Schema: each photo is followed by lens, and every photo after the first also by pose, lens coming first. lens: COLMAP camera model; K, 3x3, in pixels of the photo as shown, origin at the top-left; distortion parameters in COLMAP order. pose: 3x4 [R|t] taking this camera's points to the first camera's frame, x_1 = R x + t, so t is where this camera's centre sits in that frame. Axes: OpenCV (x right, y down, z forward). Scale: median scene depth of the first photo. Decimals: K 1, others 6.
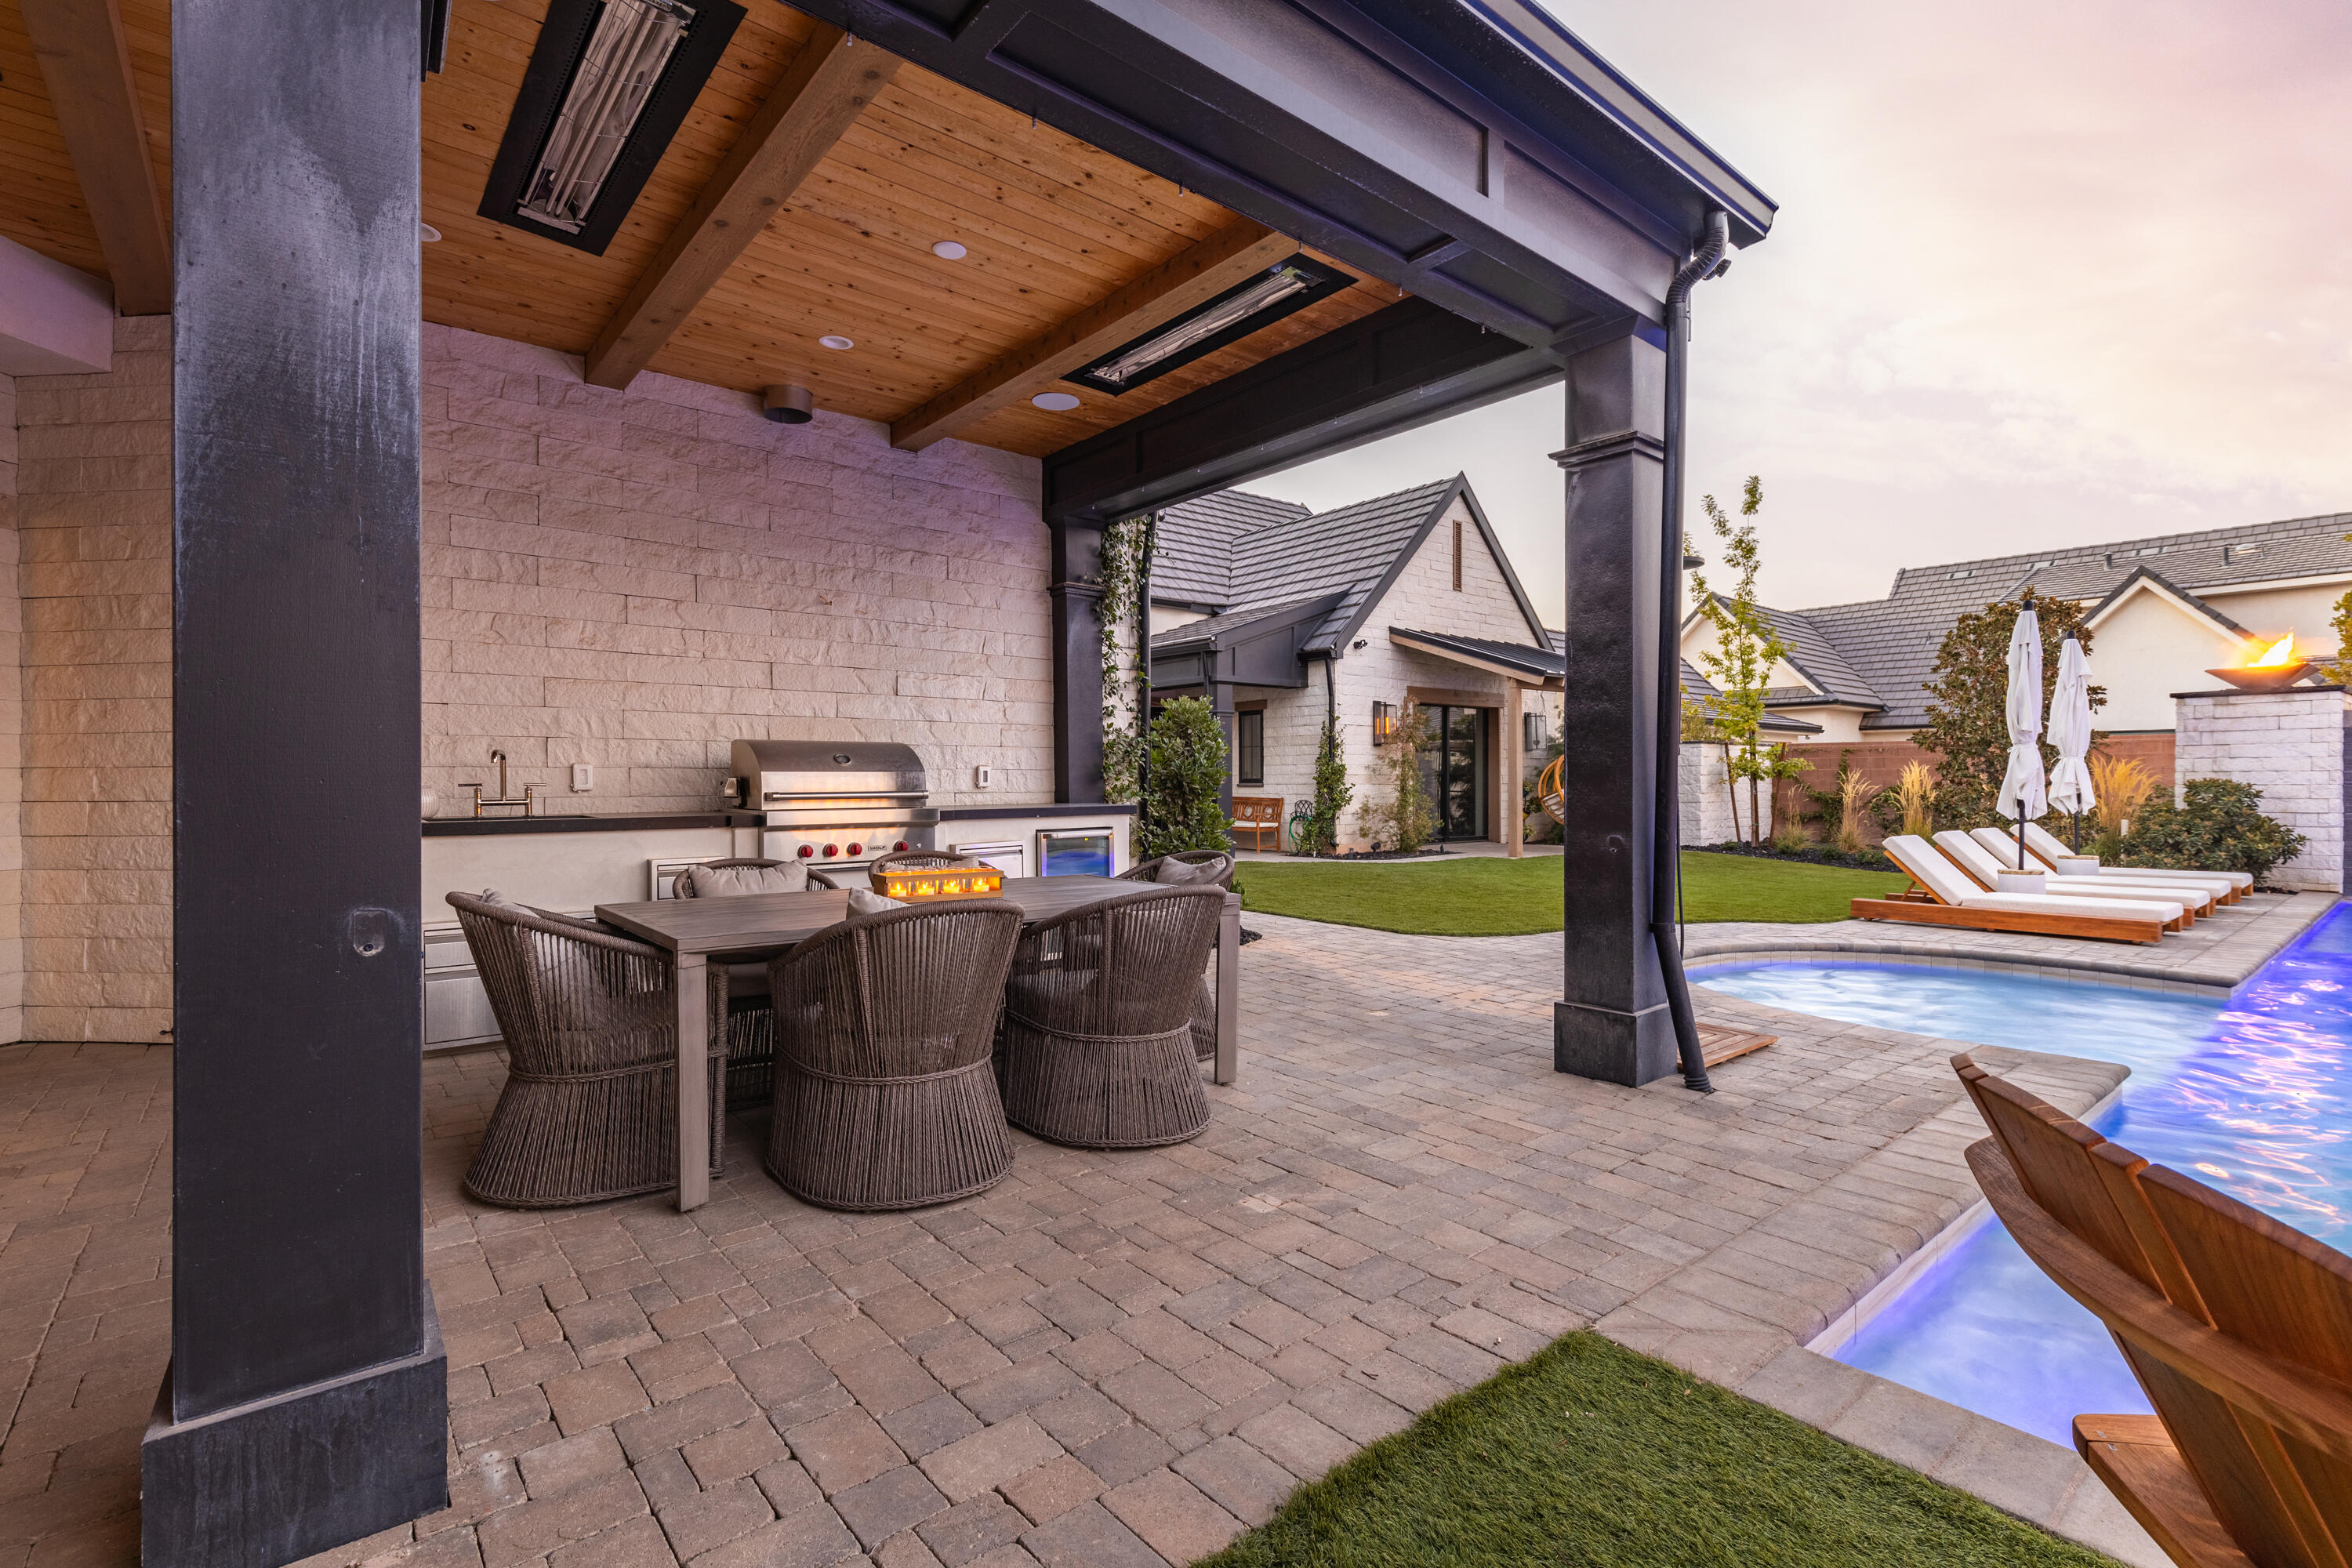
lens RADIAL K [[1055.1, 0, 1176.0], [0, 1055.1, 784.0], [0, 0, 1]] dist [0.007476, -0.001069]
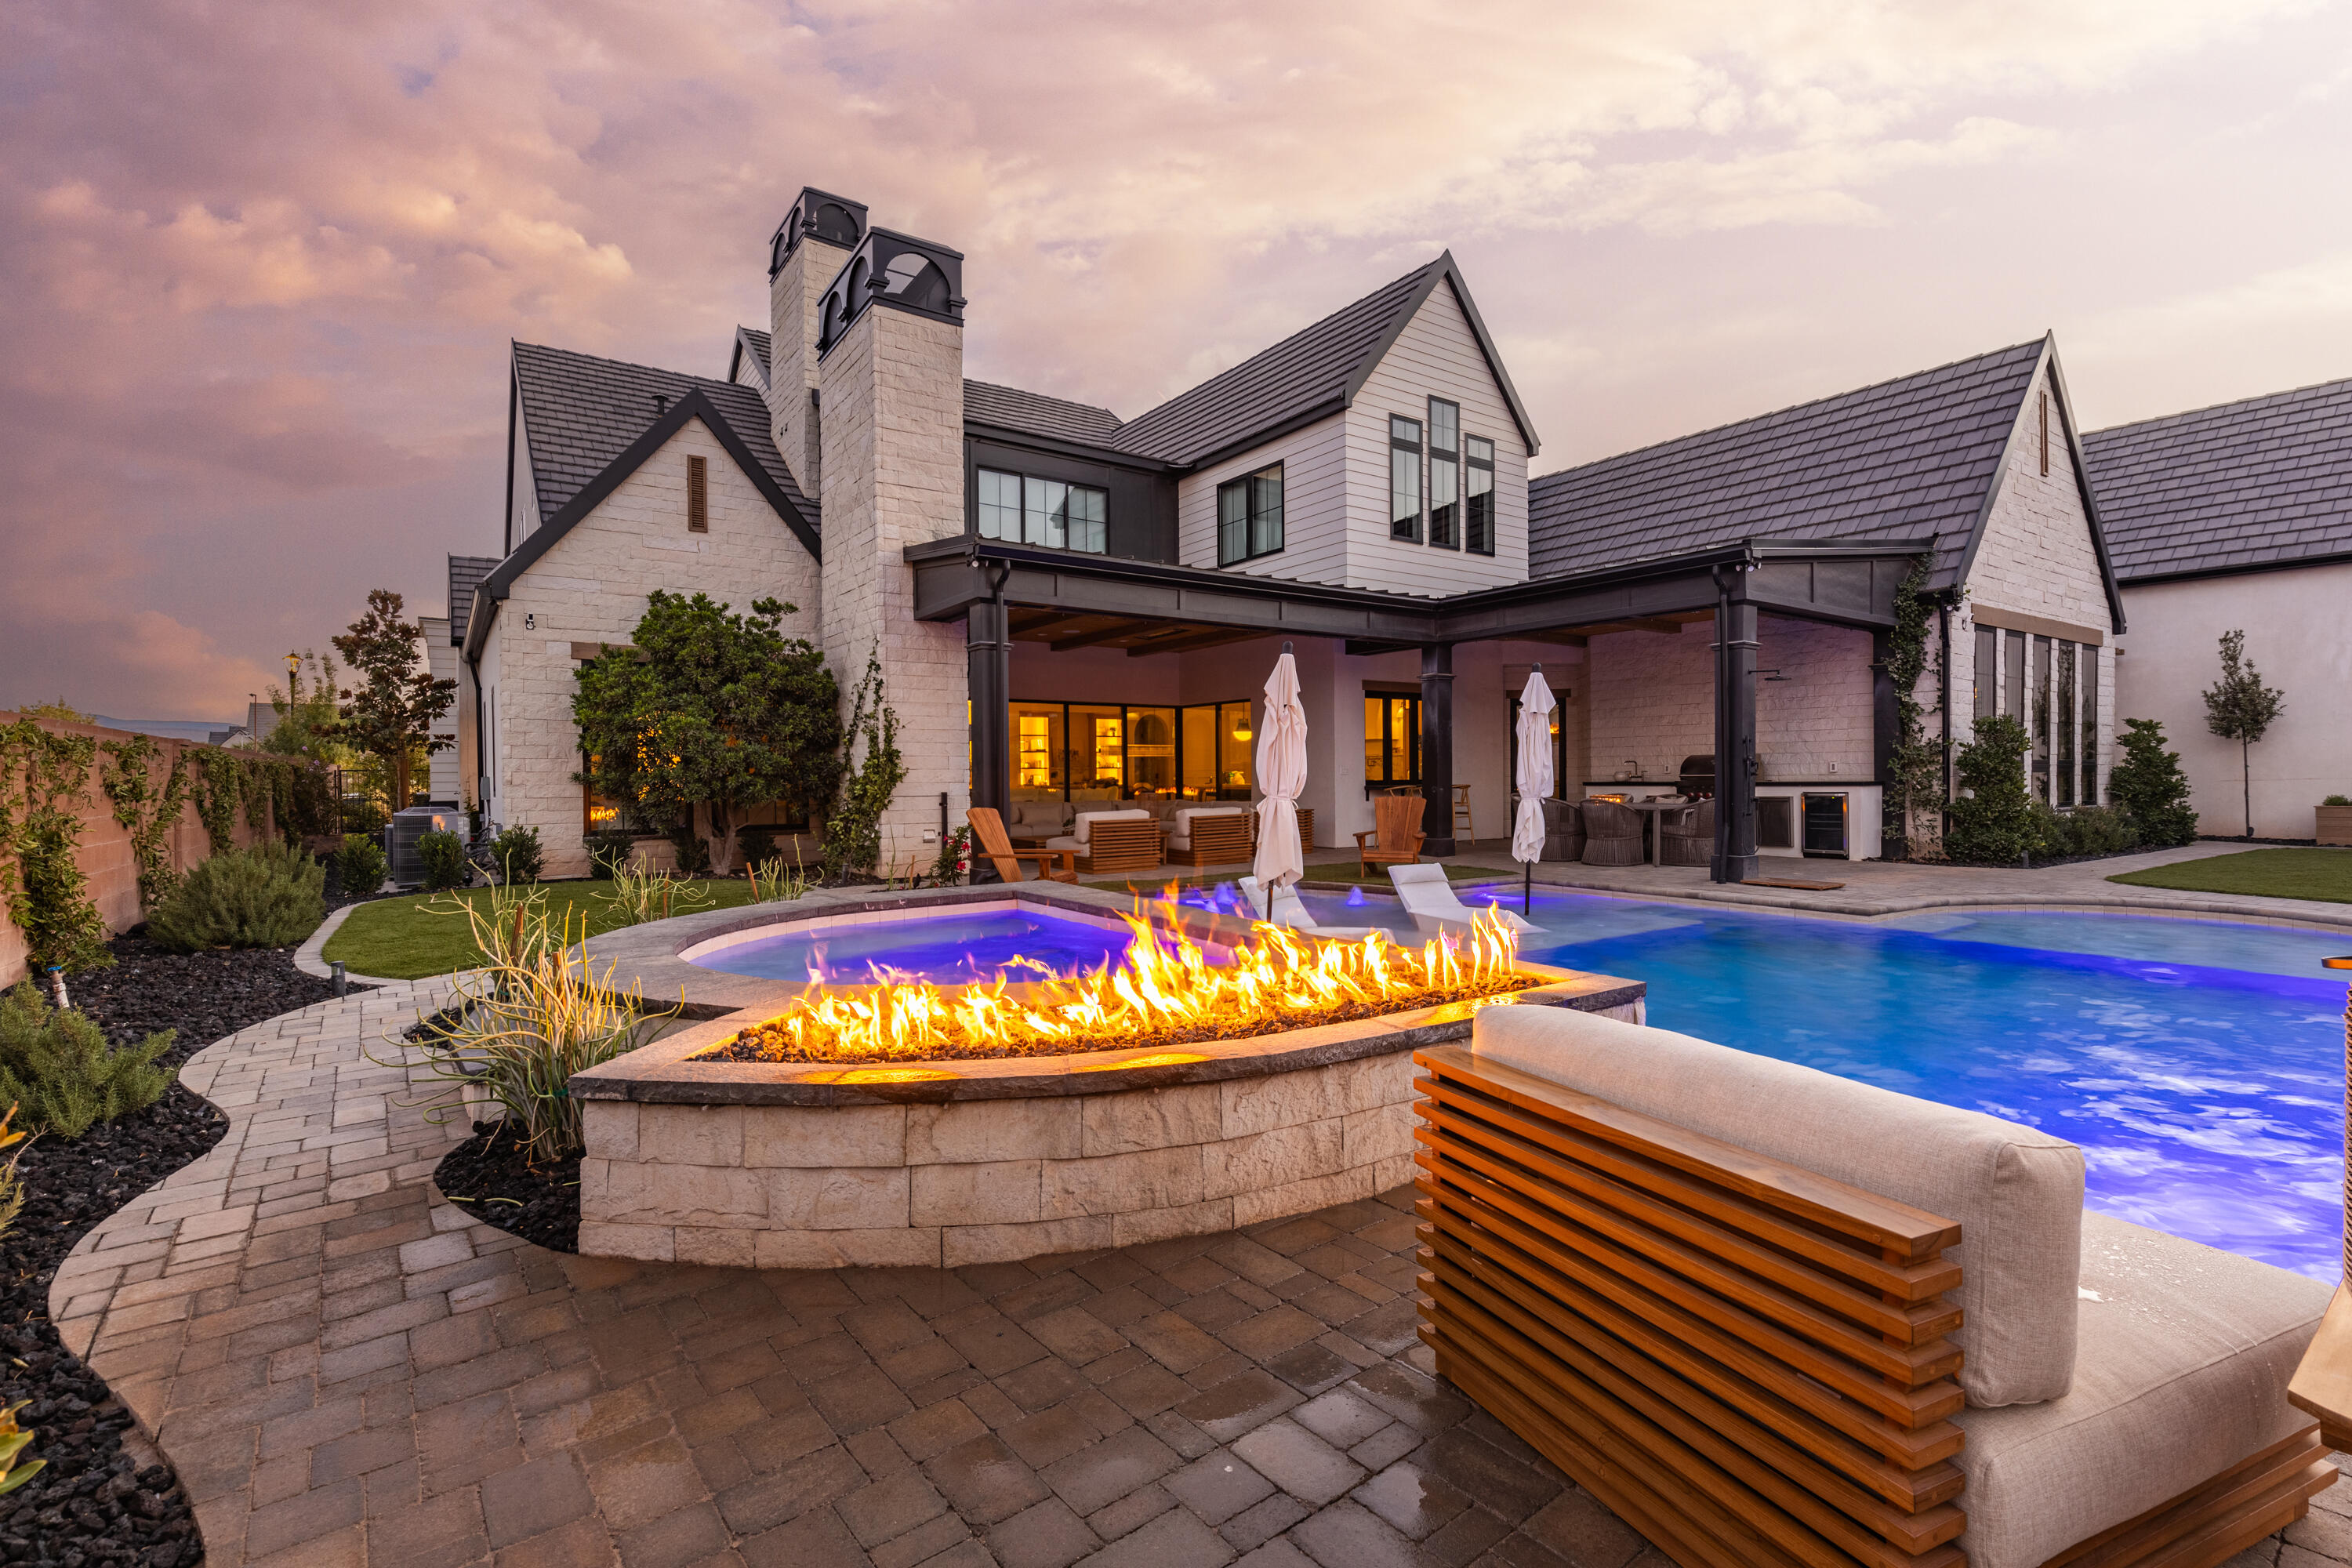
lens RADIAL K [[1055.1, 0, 1176.0], [0, 1055.1, 784.0], [0, 0, 1]] dist [0.007476, -0.001069]
pose [[-0.070945, 0.010561, -0.997424, 0.814710], [0.002195, 0.999943, 0.010432, -0.000561], [0.997478, -0.001450, -0.070964, -0.043428]]
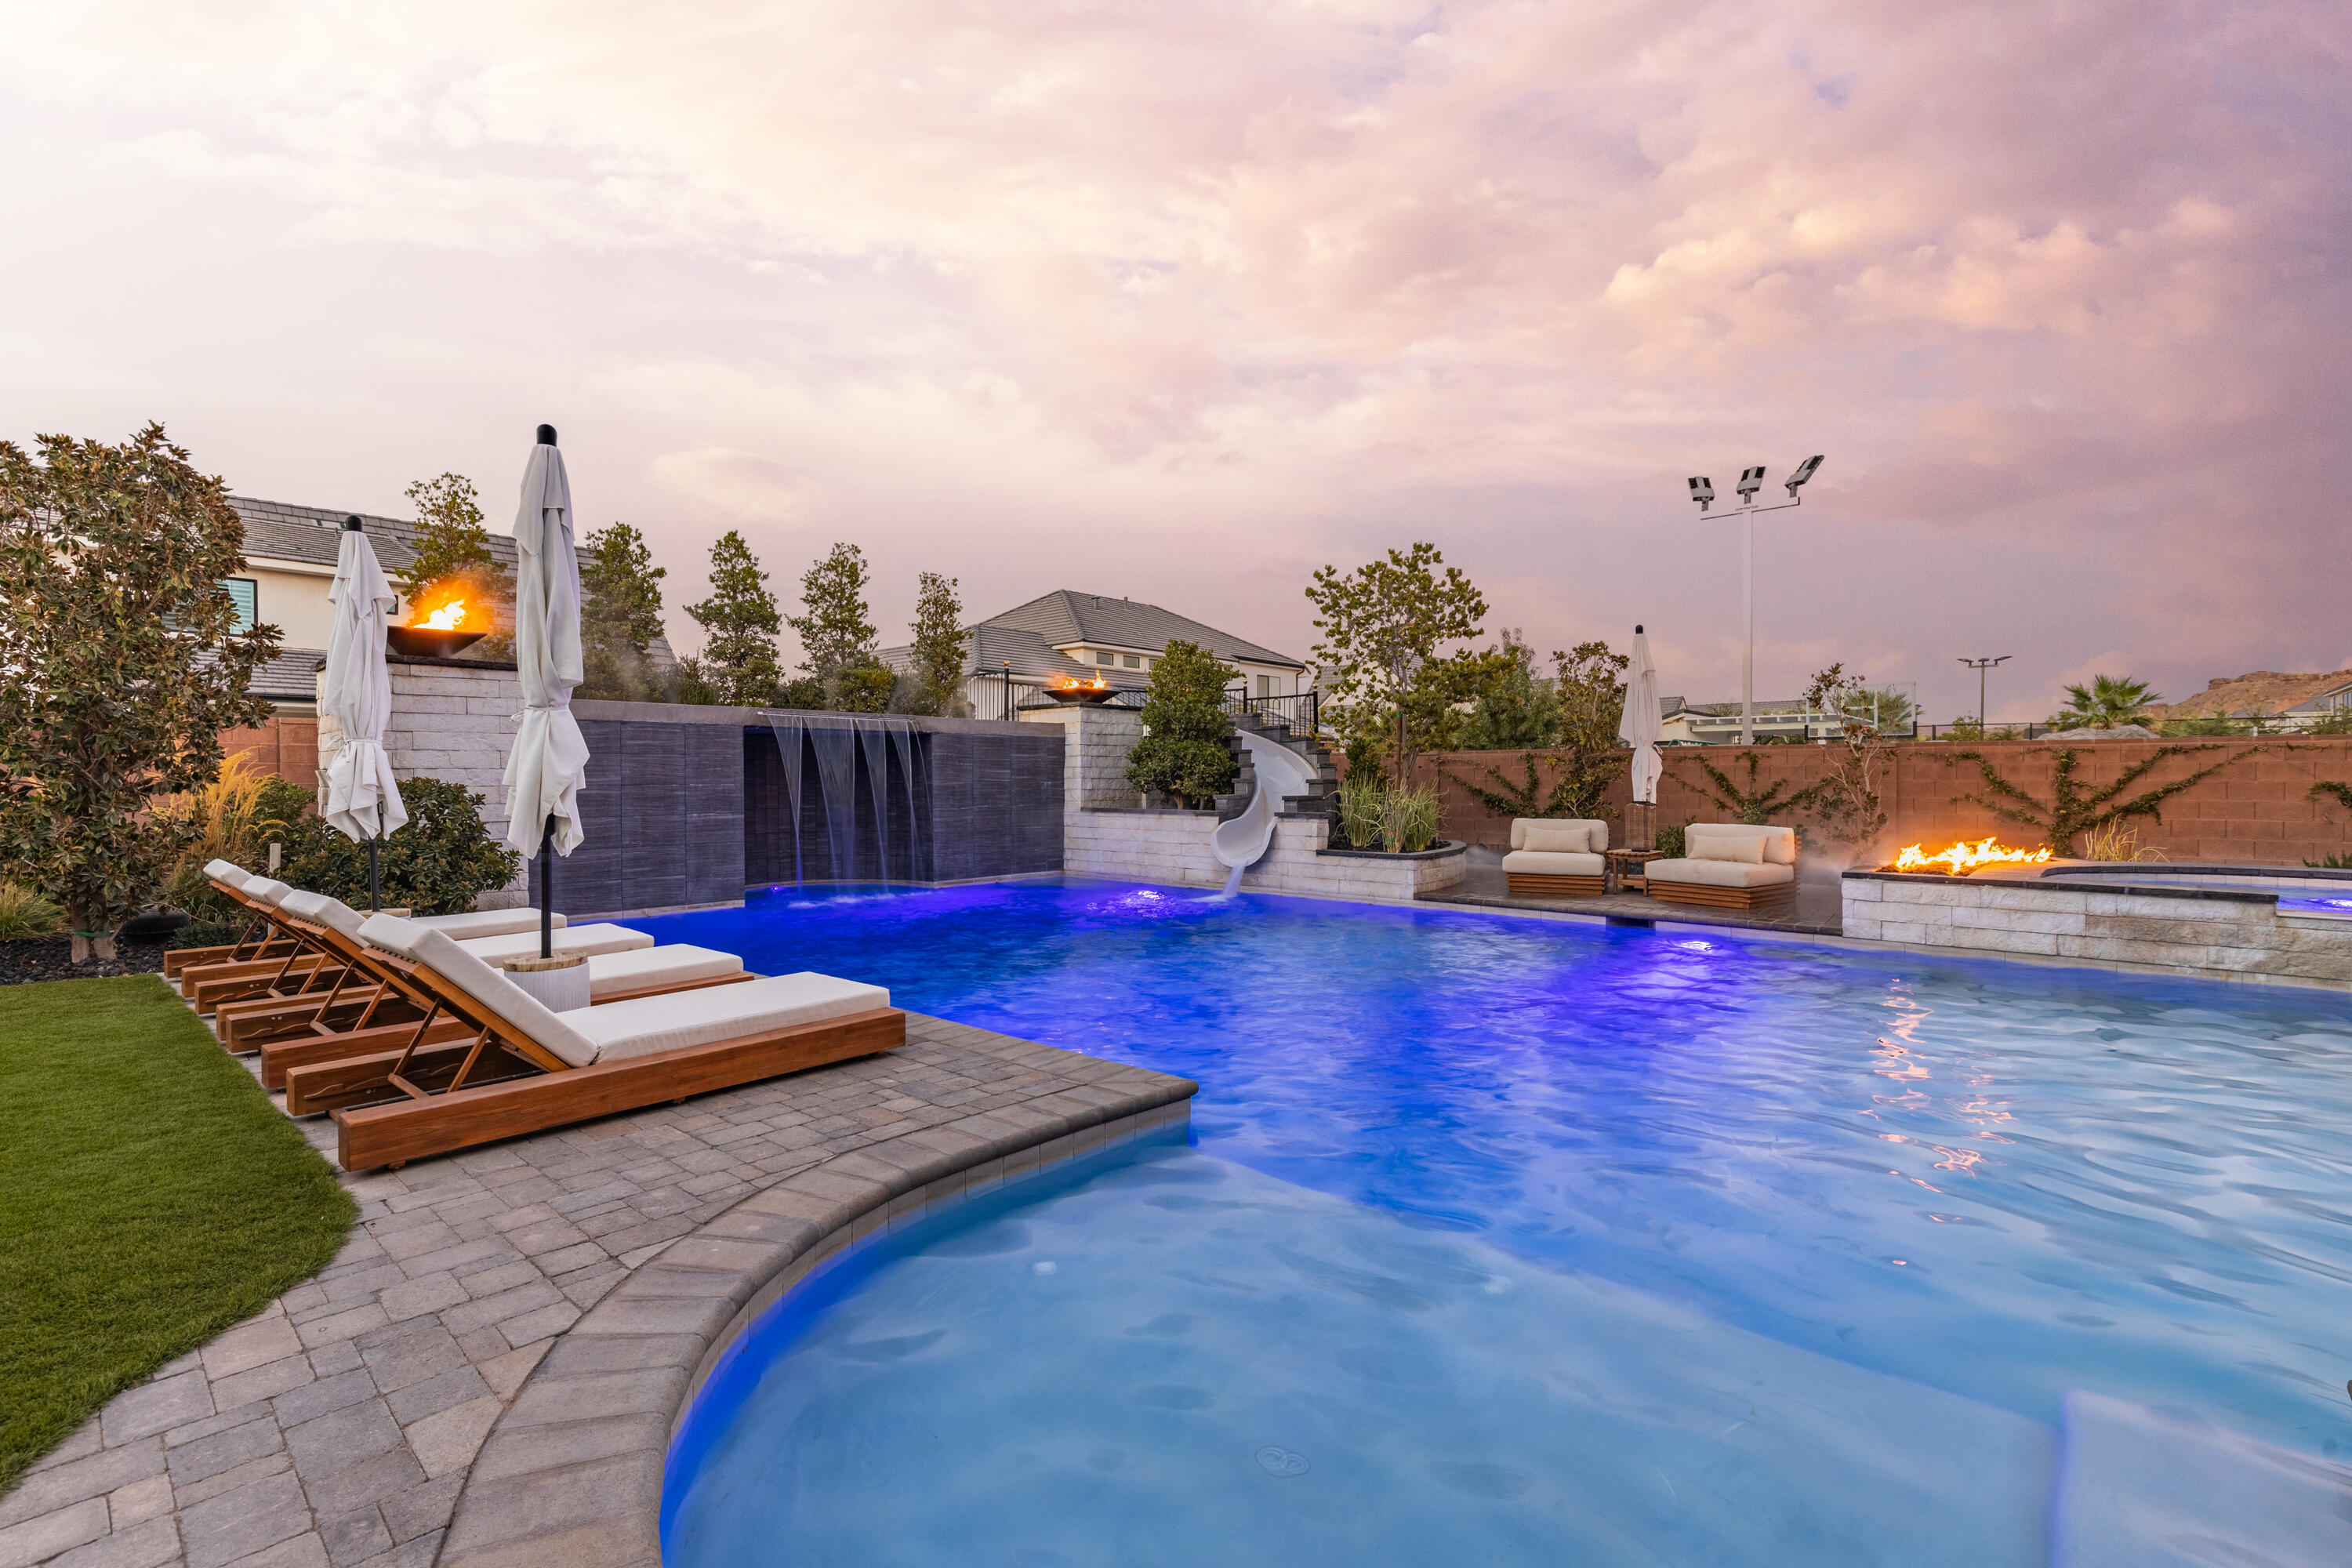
lens RADIAL K [[1053.3, 0, 1176.0], [0, 1053.3, 784.0], [0, 0, 1]] dist [0.006412, -0.001083]
pose [[-0.173867, -0.005270, 0.984755, 0.138088], [0.005104, 0.999967, 0.006252, -0.002323], [-0.984756, 0.006114, -0.173835, 0.441940]]
